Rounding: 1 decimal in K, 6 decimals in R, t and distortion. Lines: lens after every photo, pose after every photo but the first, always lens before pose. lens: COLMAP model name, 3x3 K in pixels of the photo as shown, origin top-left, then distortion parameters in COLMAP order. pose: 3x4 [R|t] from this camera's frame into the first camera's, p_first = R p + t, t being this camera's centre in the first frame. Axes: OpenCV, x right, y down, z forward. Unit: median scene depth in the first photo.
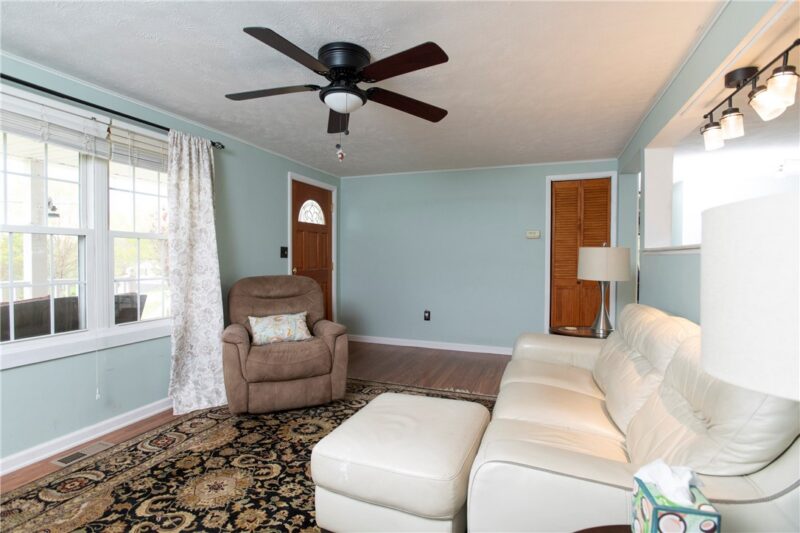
lens RADIAL K [[397.9, 0, 398.2], [0, 397.9, 263.5], [0, 0, 1]] dist [-0.022985, 0.000595]
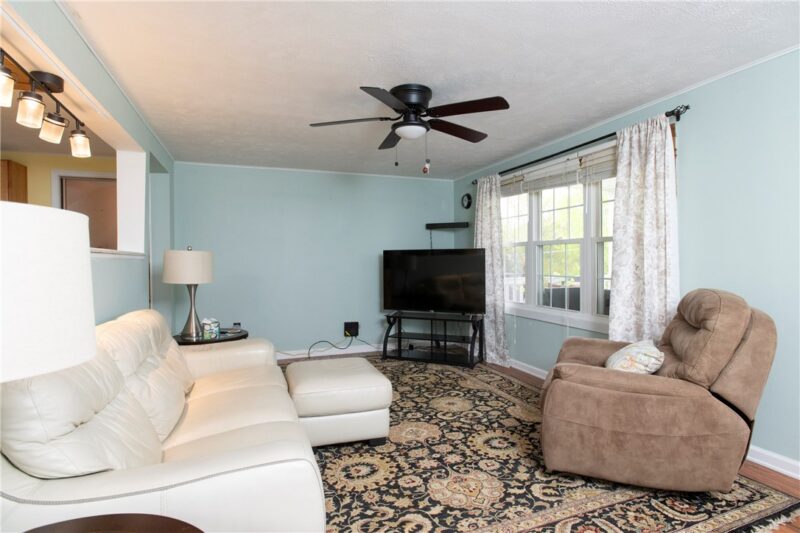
lens RADIAL K [[410.1, 0, 398.2], [0, 410.1, 262.3], [0, 0, 1]] dist [-0.015753, 0.000419]
pose [[-0.755147, 0.008507, -0.655500, 0.651997], [-0.003990, 0.999838, 0.017572, -0.028624], [0.655543, 0.015885, -0.754990, 1.752259]]
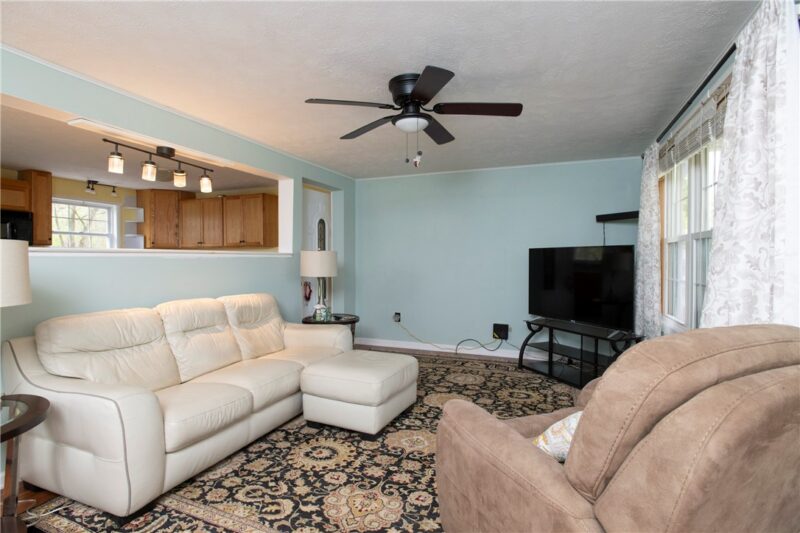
lens RADIAL K [[397.9, 0, 398.2], [0, 397.9, 263.5], [0, 0, 1]] dist [-0.022985, 0.000595]
pose [[-0.999510, -0.001071, 0.031275, -0.127043], [-0.000144, 0.999561, 0.029618, -0.037425], [-0.031293, 0.029599, -0.999072, 1.966546]]
